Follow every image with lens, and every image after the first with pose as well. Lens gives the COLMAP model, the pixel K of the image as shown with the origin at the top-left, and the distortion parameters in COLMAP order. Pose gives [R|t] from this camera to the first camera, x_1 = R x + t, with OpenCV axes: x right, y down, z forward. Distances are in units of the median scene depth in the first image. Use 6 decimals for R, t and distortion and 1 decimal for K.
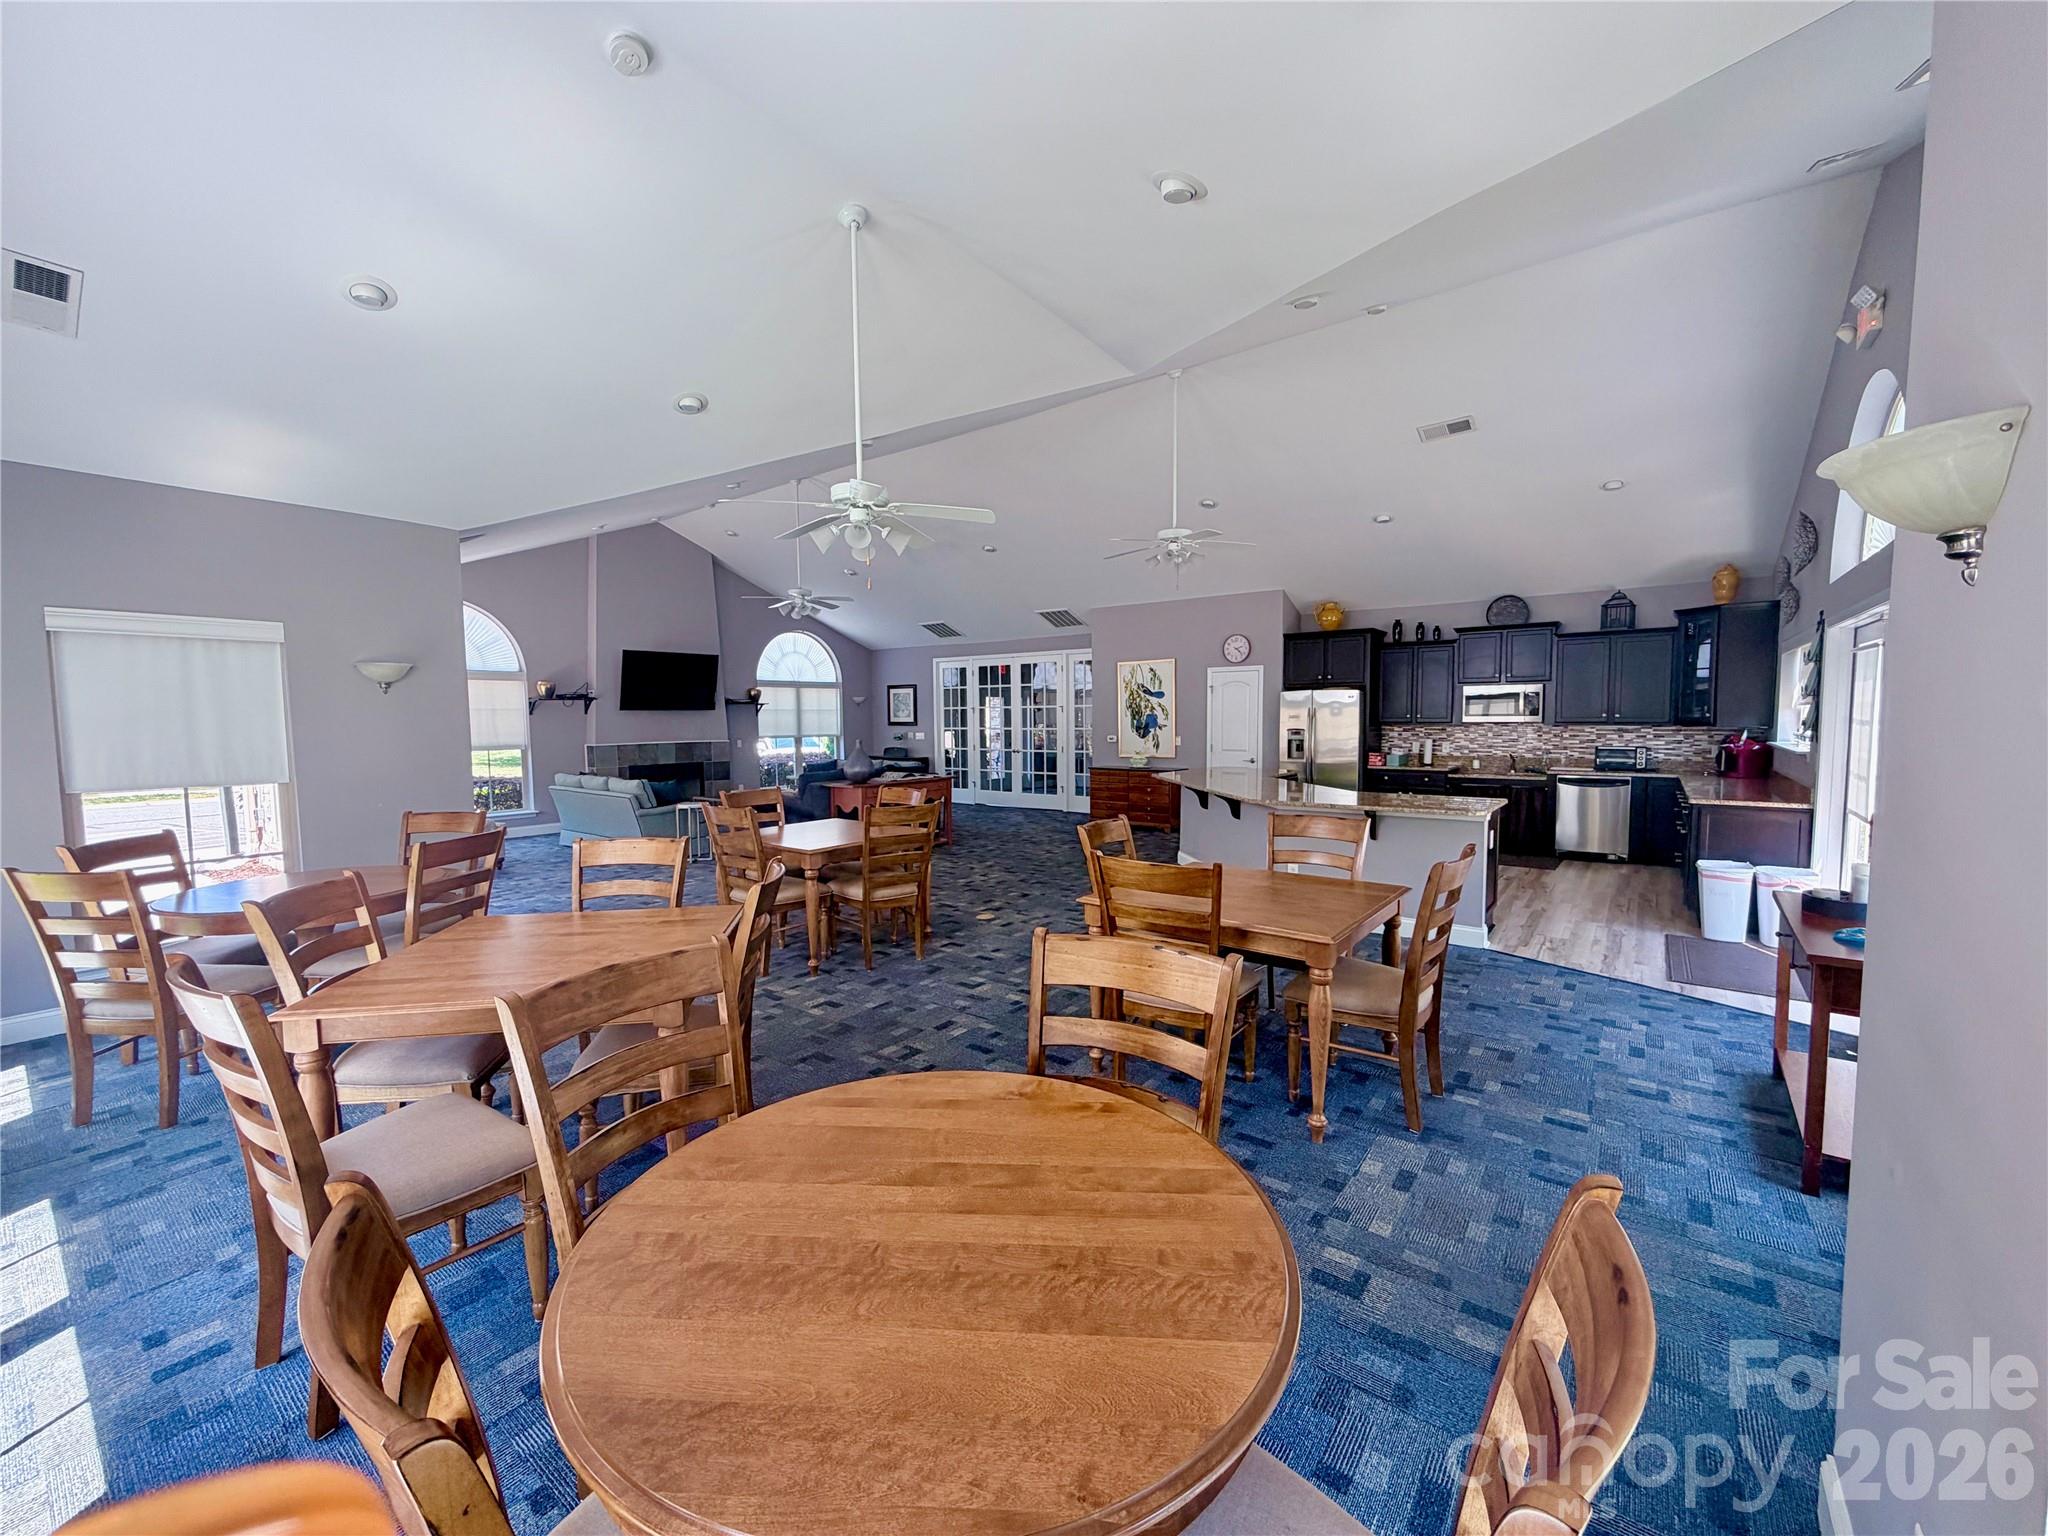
lens RADIAL K [[805.8, 0, 1024.0], [0, 805.8, 768.0], [0, 0, 1]] dist [0.000973, 0.000066]
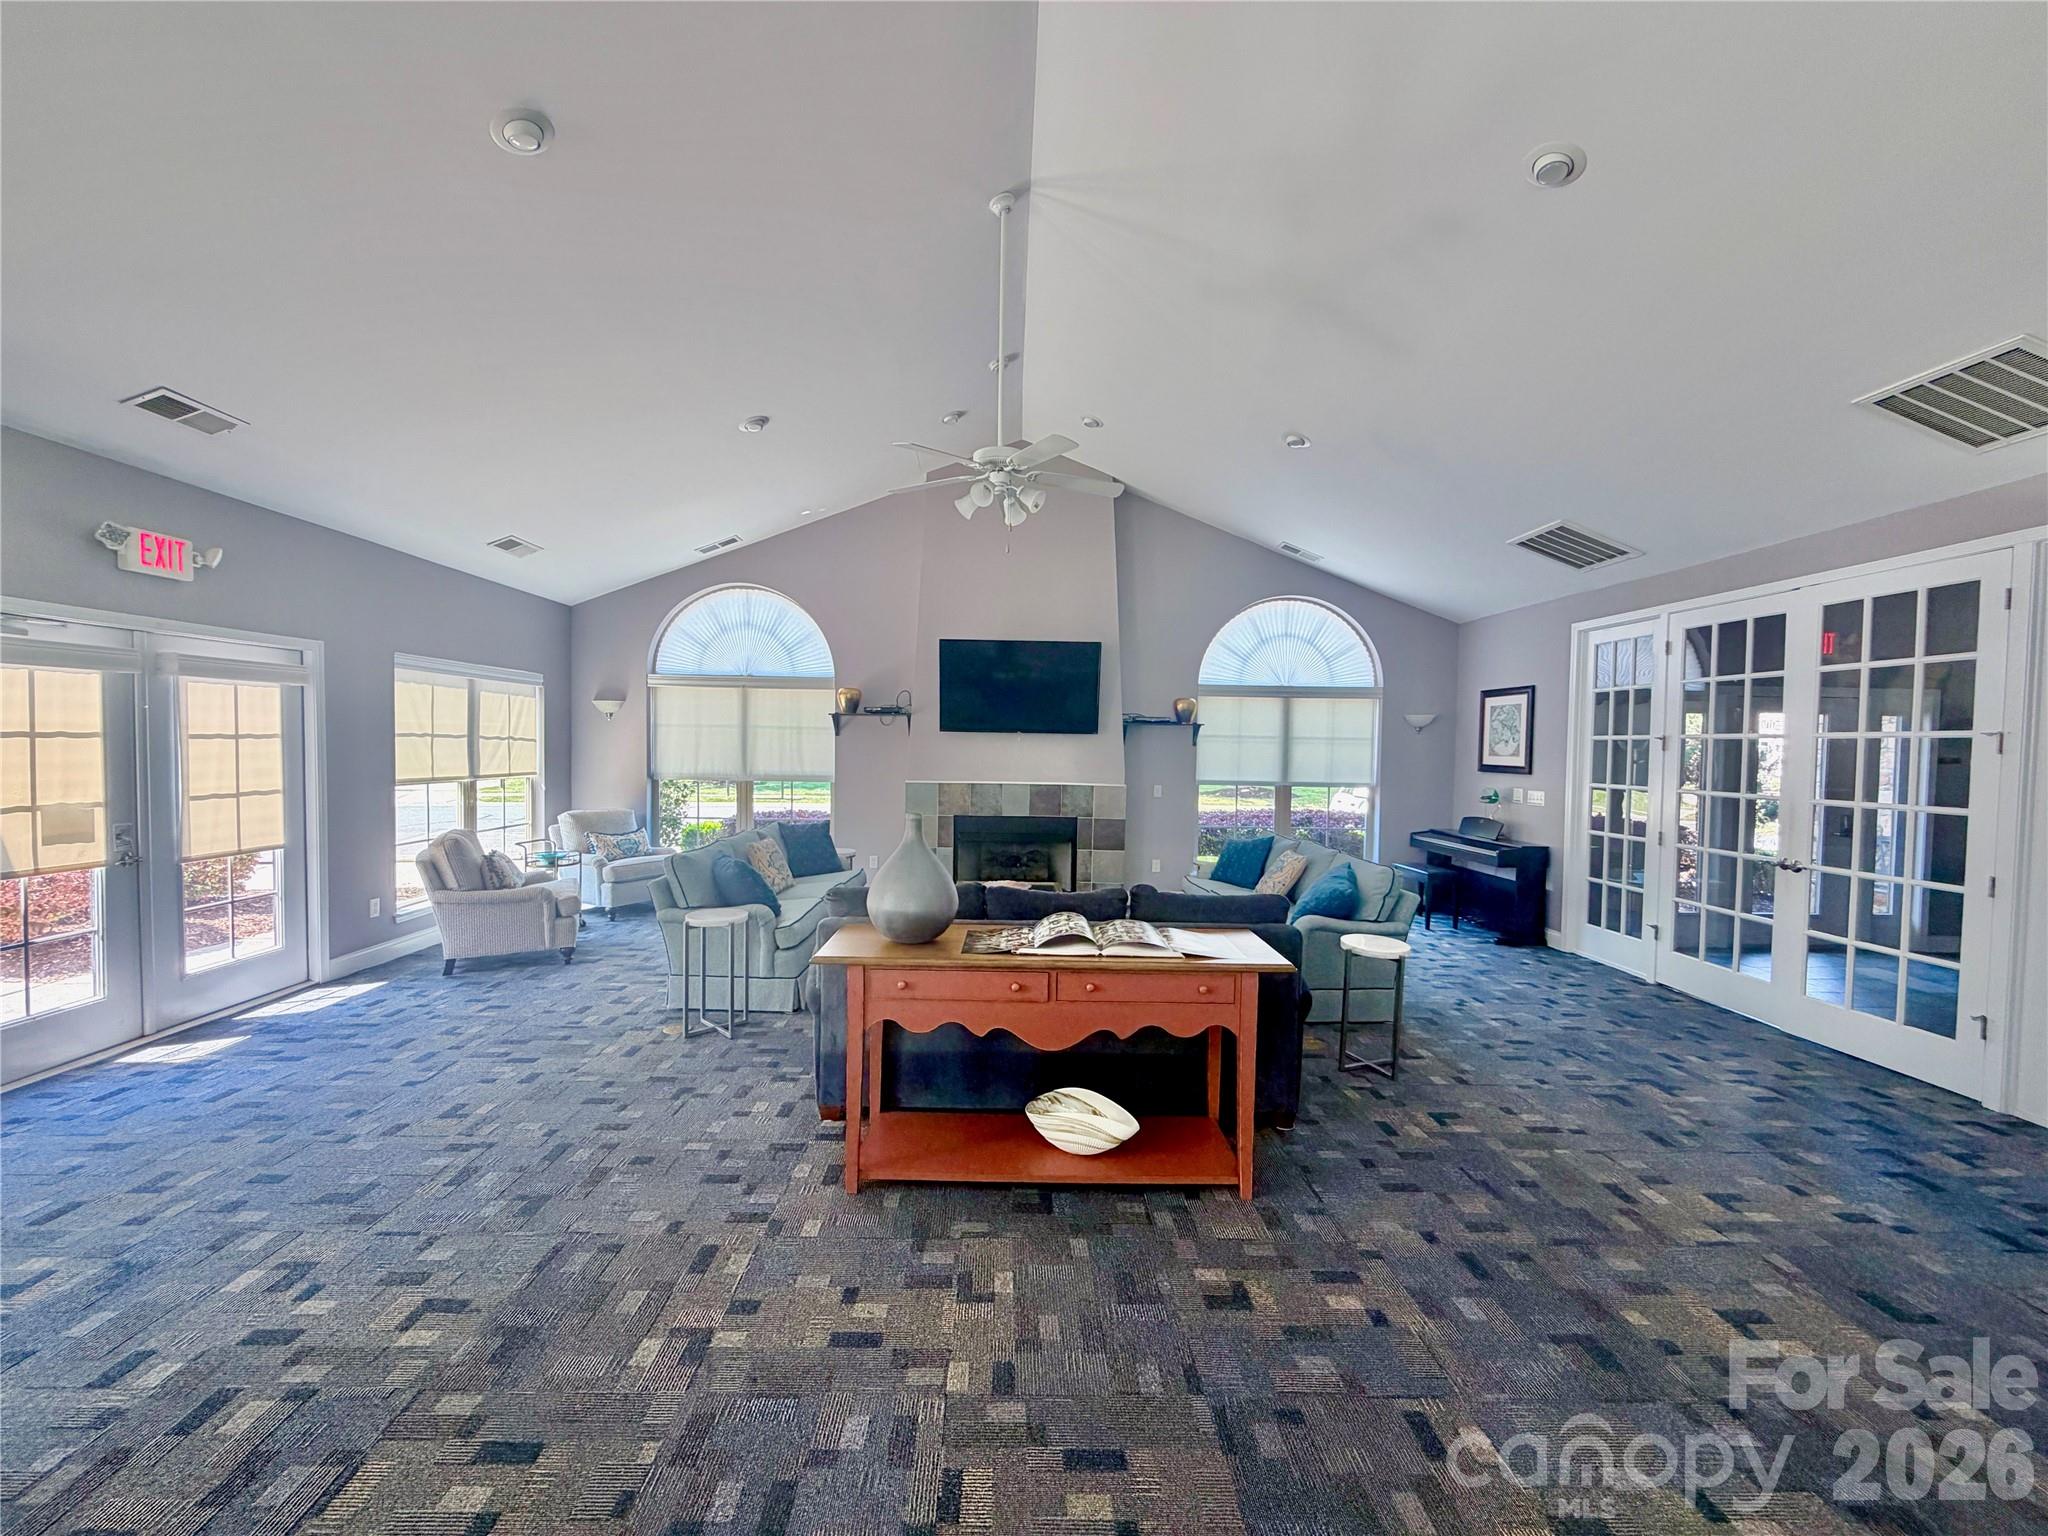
lens RADIAL K [[805.8, 0, 1024.0], [0, 805.8, 768.0], [0, 0, 1]] dist [0.000973, 0.000066]
pose [[0.609245, 0.044291, -0.791744, 0.058006], [-0.075261, 0.997162, -0.002132, -0.035864], [0.789403, 0.060886, 0.610849, 0.521646]]
